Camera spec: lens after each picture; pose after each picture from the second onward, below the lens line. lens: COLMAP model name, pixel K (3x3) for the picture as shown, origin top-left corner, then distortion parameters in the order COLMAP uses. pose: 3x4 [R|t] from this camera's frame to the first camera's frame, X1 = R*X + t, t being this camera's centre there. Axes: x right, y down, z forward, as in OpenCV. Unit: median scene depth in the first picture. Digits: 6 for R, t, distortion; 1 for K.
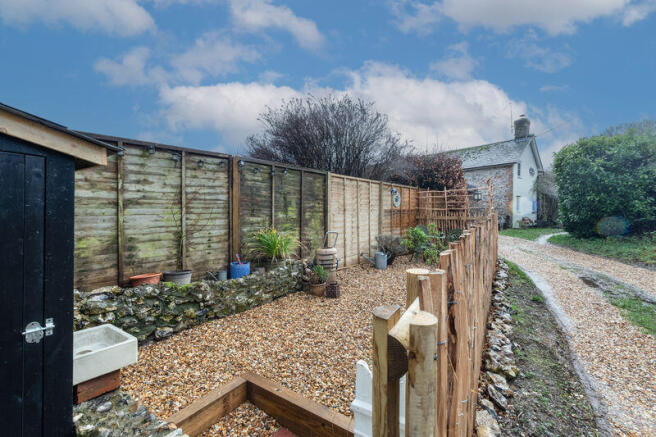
lens RADIAL K [[286.1, 0, 324.1], [0, 286.1, 207.3], [0, 0, 1]] dist [-0.000569, -0.000197]
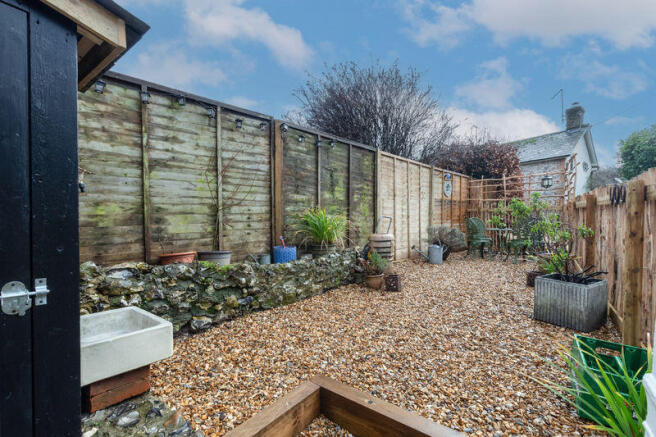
lens RADIAL K [[294.6, 0, 328.0], [0, 294.6, 218.5], [0, 0, 1]] dist [0.000763, -0.000011]
pose [[0.998064, -0.002704, -0.062131, -0.146132], [0.003887, 0.999813, 0.018940, 0.122978], [0.062068, -0.019145, 0.997888, 0.197544]]
